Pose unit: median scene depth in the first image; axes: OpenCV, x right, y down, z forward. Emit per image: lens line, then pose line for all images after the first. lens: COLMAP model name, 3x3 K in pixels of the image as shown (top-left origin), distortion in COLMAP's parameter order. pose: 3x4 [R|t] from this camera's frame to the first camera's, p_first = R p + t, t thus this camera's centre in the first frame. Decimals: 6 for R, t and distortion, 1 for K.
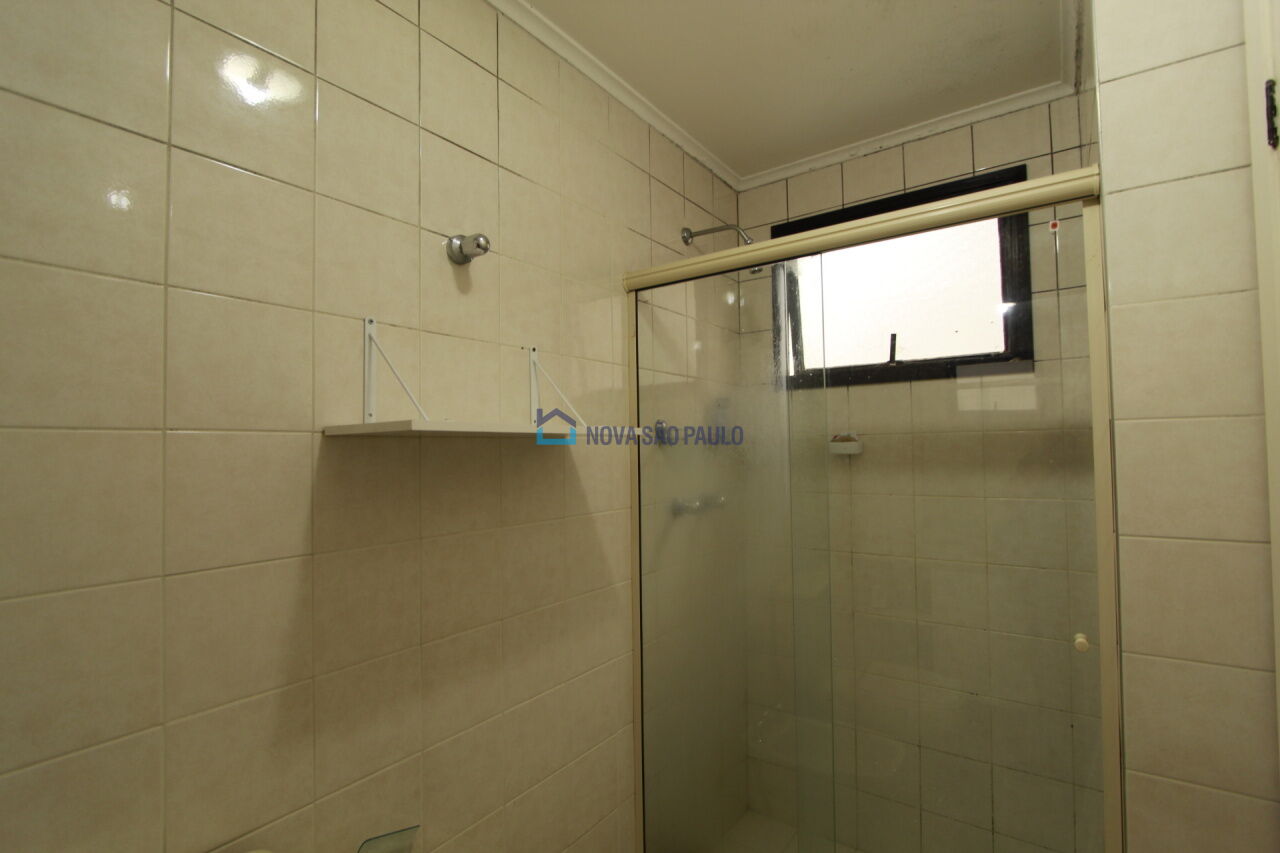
lens RADIAL K [[595.6, 0, 640.0], [0, 595.6, 426.5], [0, 0, 1]] dist [-0.000663, -0.000102]
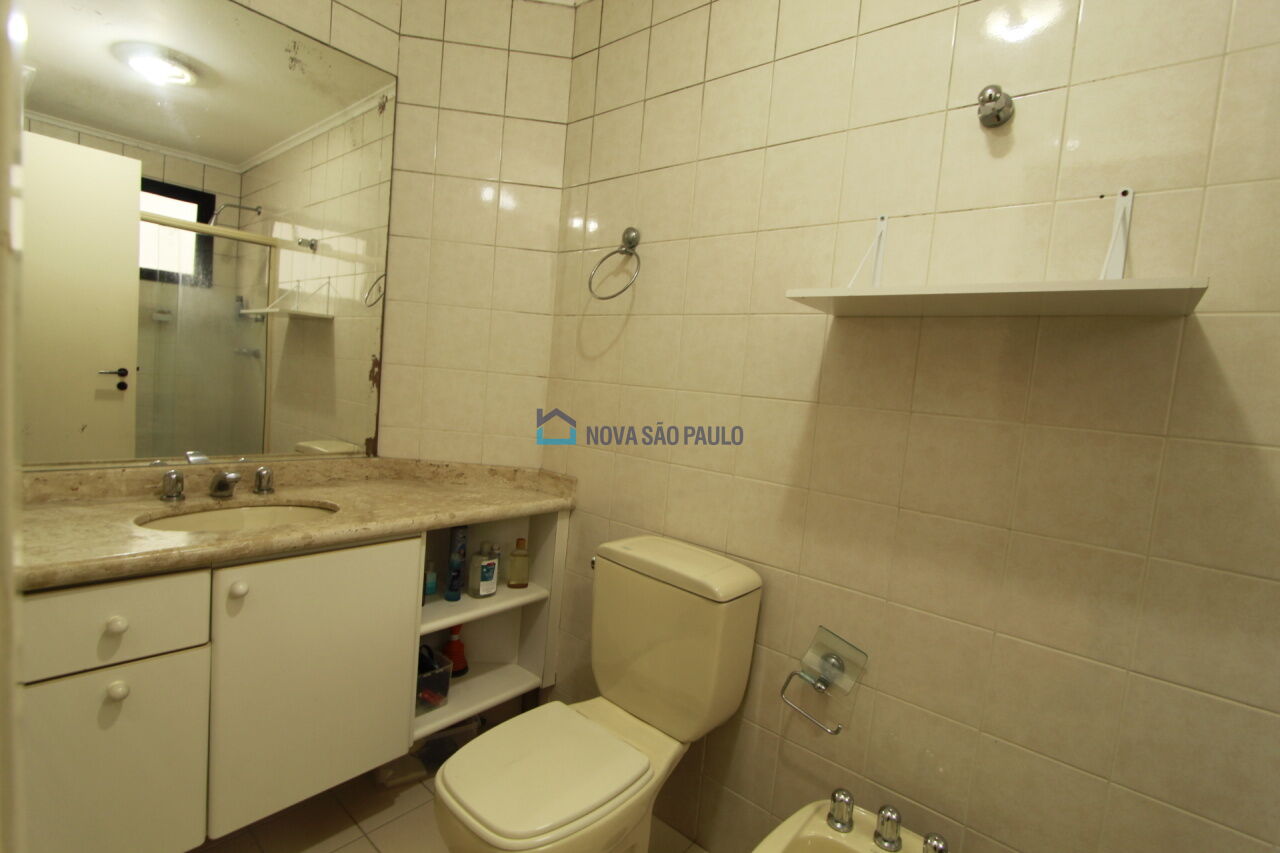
lens RADIAL K [[595.6, 0, 640.0], [0, 595.6, 426.5], [0, 0, 1]] dist [-0.000663, -0.000102]
pose [[-0.076740, 0.076406, -0.994119, 0.686628], [-0.047369, 0.995654, 0.080181, 0.139434], [0.995925, 0.053244, -0.072788, 0.546062]]
